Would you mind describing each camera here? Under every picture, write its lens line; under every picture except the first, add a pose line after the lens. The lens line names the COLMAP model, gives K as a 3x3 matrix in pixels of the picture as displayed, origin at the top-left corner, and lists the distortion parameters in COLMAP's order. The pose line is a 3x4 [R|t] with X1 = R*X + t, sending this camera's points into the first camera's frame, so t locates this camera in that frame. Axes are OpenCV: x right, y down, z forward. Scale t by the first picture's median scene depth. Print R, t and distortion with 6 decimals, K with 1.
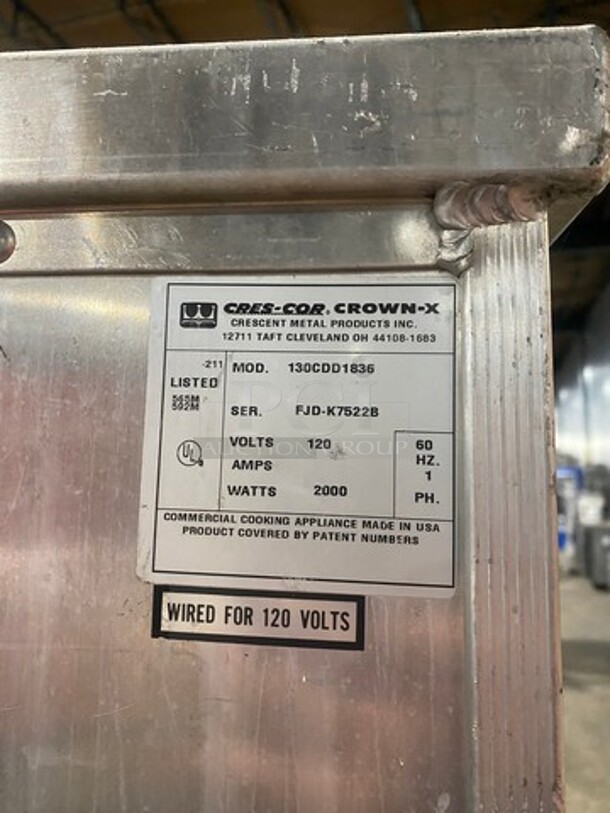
lens RADIAL K [[614.8, 0, 305.3], [0, 614.8, 405.2], [0, 0, 1]] dist [0.014557, -0.006030]
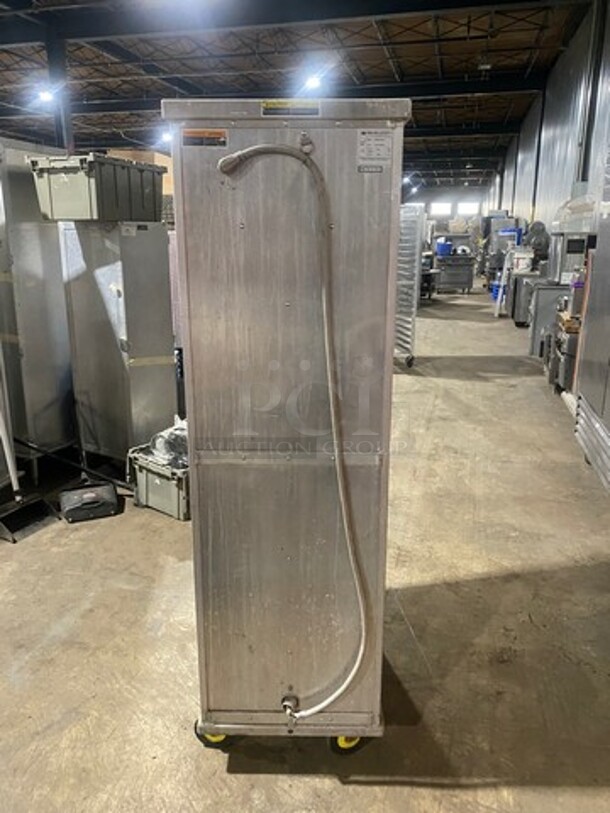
lens RADIAL K [[614.8, 0, 305.7], [0, 614.8, 403.8], [0, 0, 1]] dist [0.014557, -0.006030]
pose [[0.997290, -0.033106, 0.065705, -1.711691], [0.007916, 0.936143, 0.351531, 0.368196], [-0.073147, -0.350058, 0.933868, -8.501742]]
